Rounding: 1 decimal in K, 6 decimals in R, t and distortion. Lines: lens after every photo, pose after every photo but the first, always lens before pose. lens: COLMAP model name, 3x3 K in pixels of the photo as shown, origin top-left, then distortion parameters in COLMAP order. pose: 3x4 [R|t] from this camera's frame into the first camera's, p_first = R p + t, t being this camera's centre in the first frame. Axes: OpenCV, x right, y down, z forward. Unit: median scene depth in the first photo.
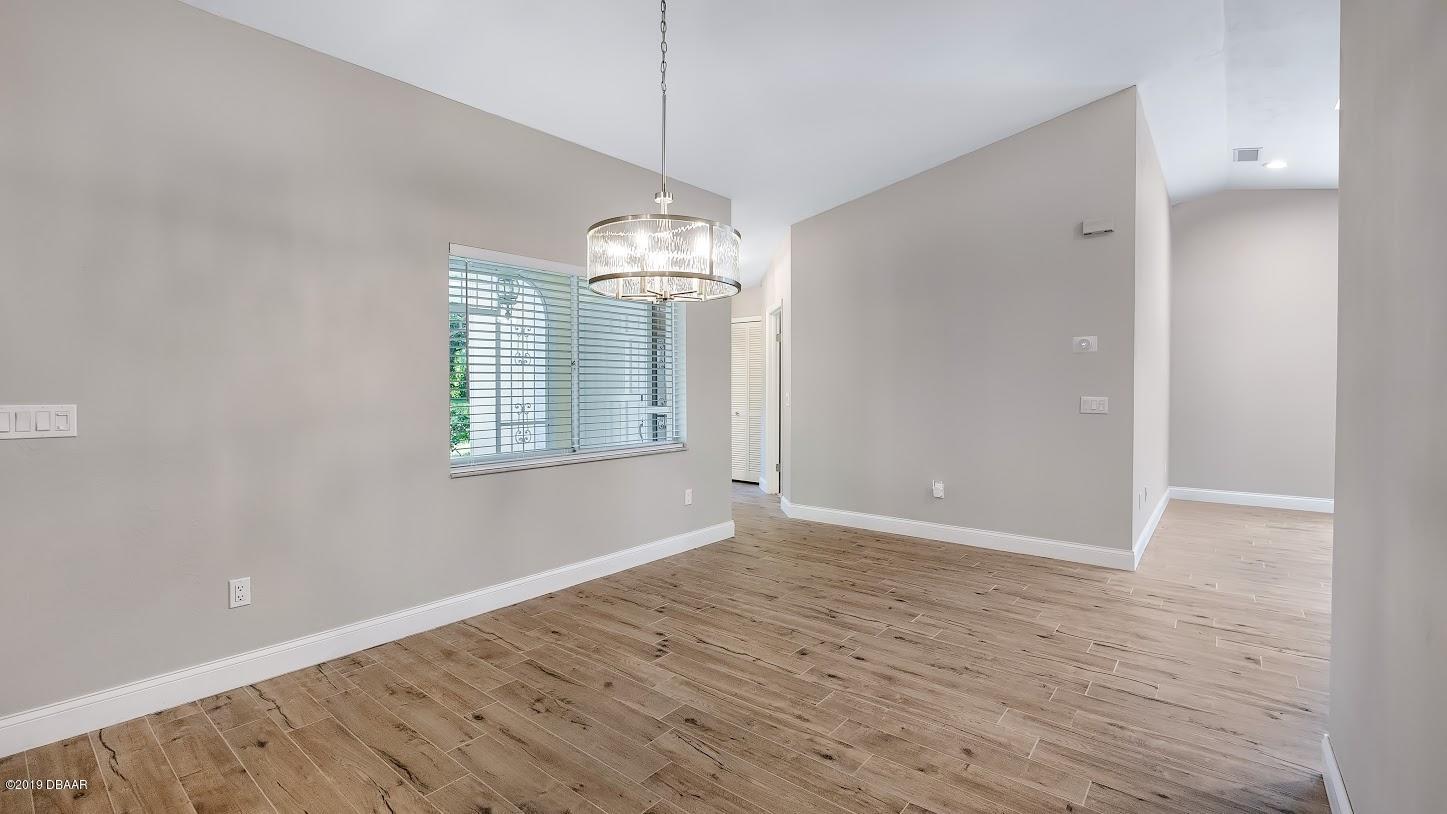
lens RADIAL K [[639.3, 0, 718.4], [0, 639.3, 398.5], [0, 0, 1]] dist [-0.003913, -0.000374]
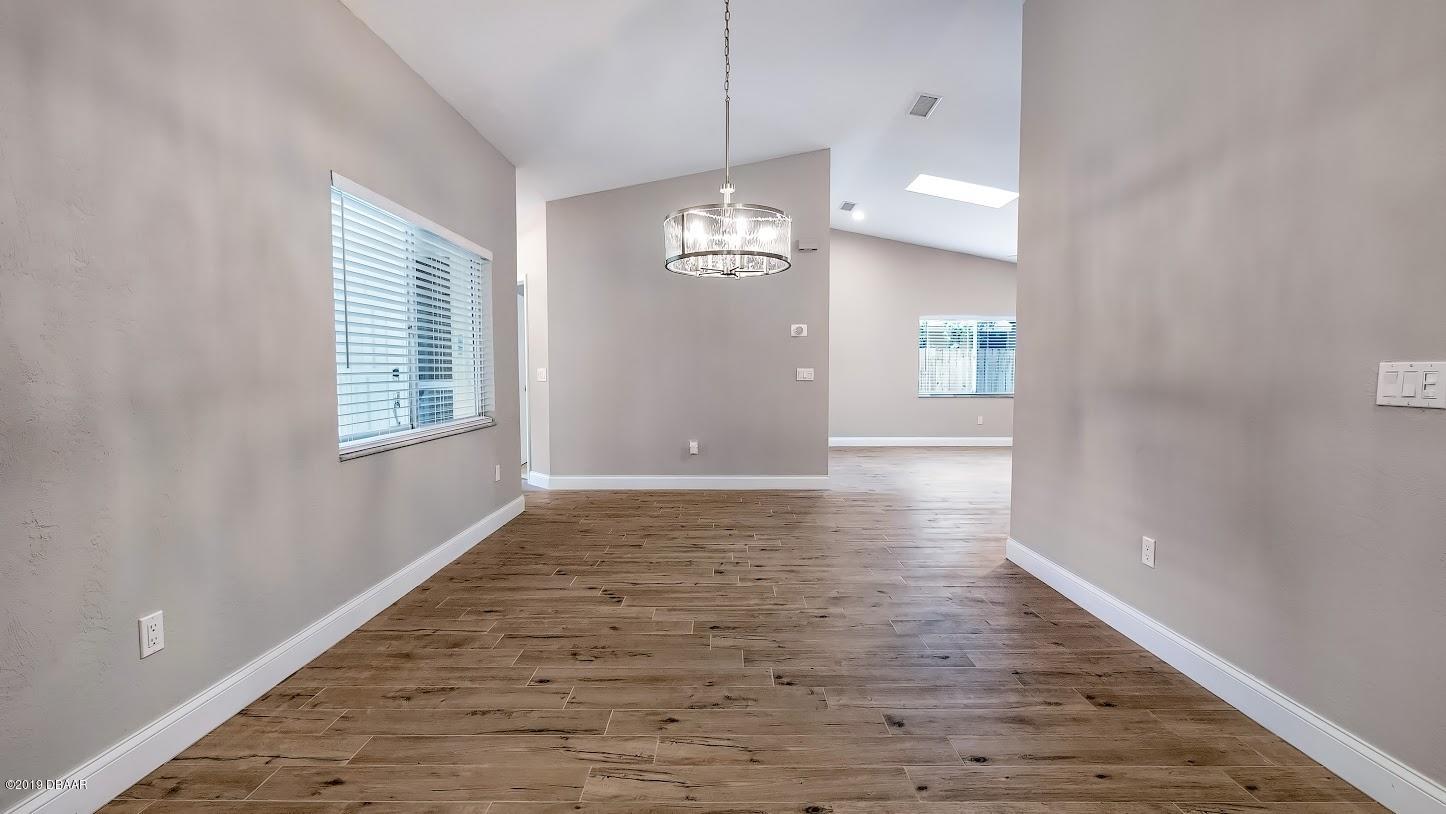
lens RADIAL K [[634.3, 0, 745.9], [0, 634.3, 416.6], [0, 0, 1]] dist [-0.004735, -0.000114]
pose [[0.758589, -0.046792, 0.649887, -0.567577], [0.013294, 0.998322, 0.056362, 0.029693], [-0.651434, -0.034116, 0.757938, 0.049594]]
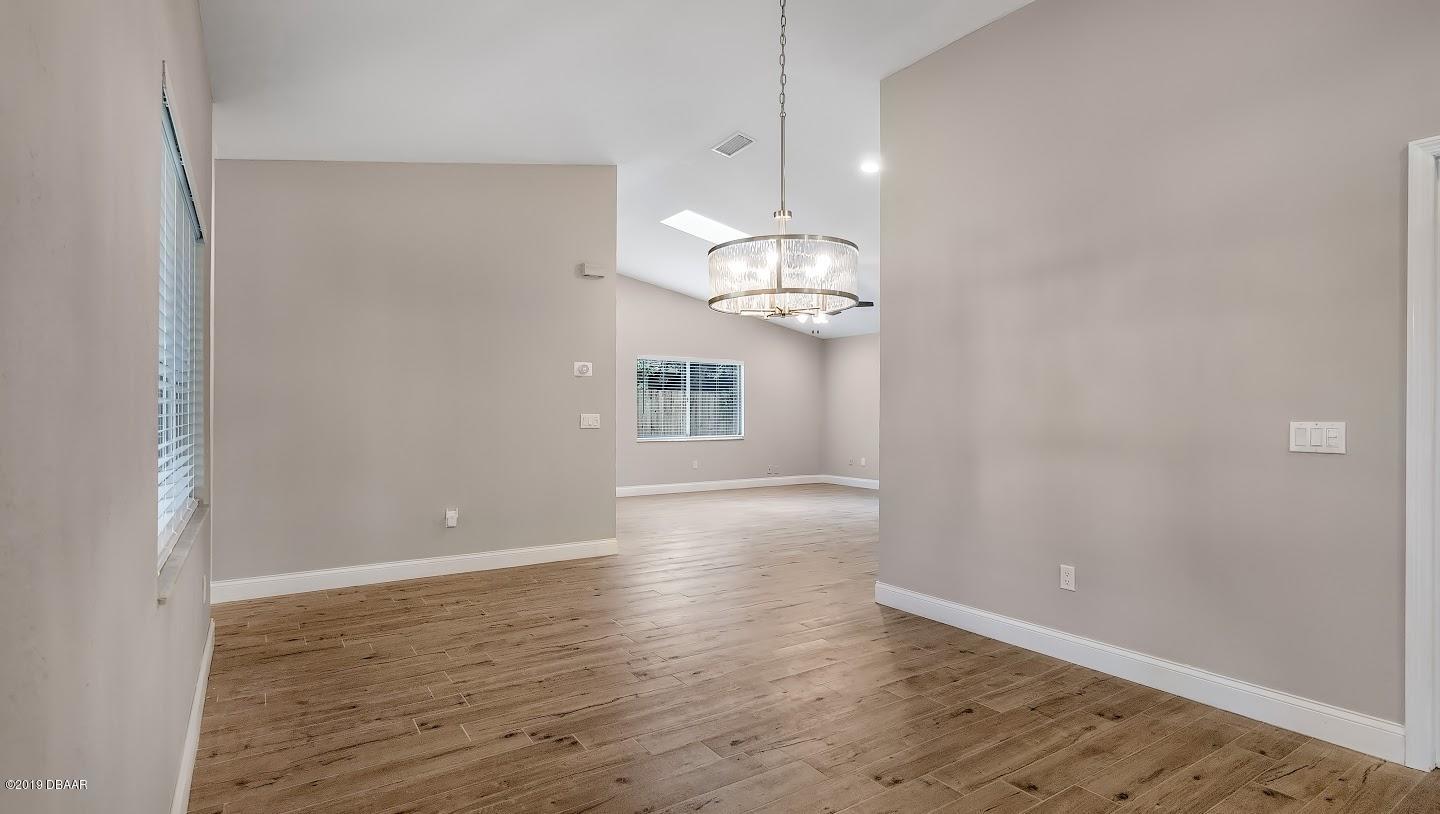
lens RADIAL K [[693.4, 0, 757.4], [0, 693.4, 420.1], [0, 0, 1]] dist [0.001729, 0.000347]
pose [[0.260854, -0.011616, 0.965308, -0.786241], [0.014647, 0.999860, 0.008074, 0.002749], [-0.965267, 0.012033, 0.260988, 0.512062]]
